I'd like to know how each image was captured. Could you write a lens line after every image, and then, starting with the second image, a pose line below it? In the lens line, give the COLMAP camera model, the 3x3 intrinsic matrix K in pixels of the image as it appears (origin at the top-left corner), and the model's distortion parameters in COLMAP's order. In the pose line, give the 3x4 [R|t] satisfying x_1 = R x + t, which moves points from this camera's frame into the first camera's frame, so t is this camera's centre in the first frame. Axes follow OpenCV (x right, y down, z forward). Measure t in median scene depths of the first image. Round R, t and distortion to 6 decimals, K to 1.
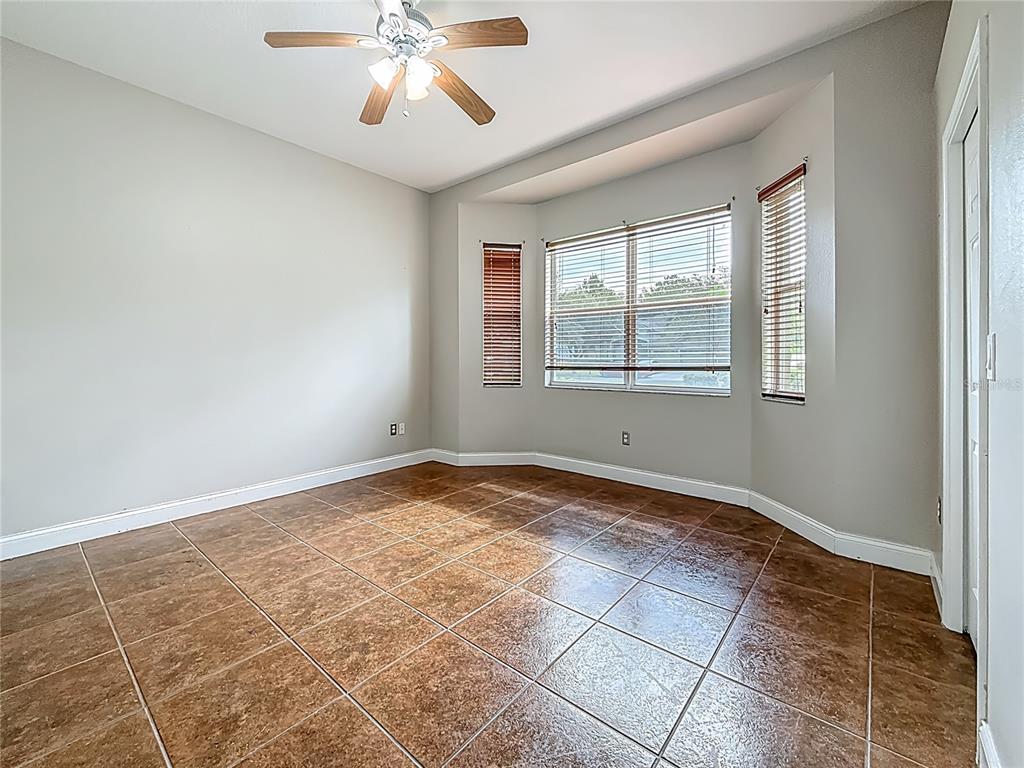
lens RADIAL K [[423.1, 0, 513.9], [0, 423.1, 374.7], [0, 0, 1]] dist [-0.000365, -0.000382]
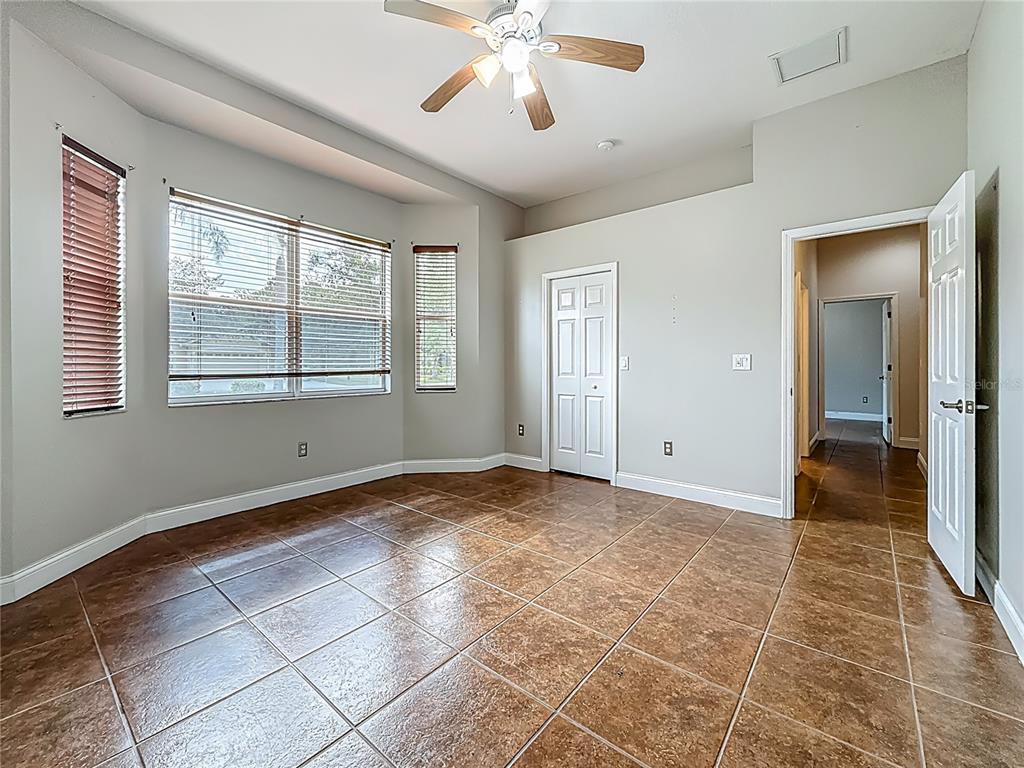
lens RADIAL K [[415.8, 0, 512.0], [0, 415.8, 384.0], [0, 0, 1]] dist [-0.000556, 0.000127]
pose [[0.011014, -0.045033, 0.998925, -0.776851], [0.037517, 0.998301, 0.044591, -0.020650], [-0.999235, 0.036985, 0.012684, 0.634651]]
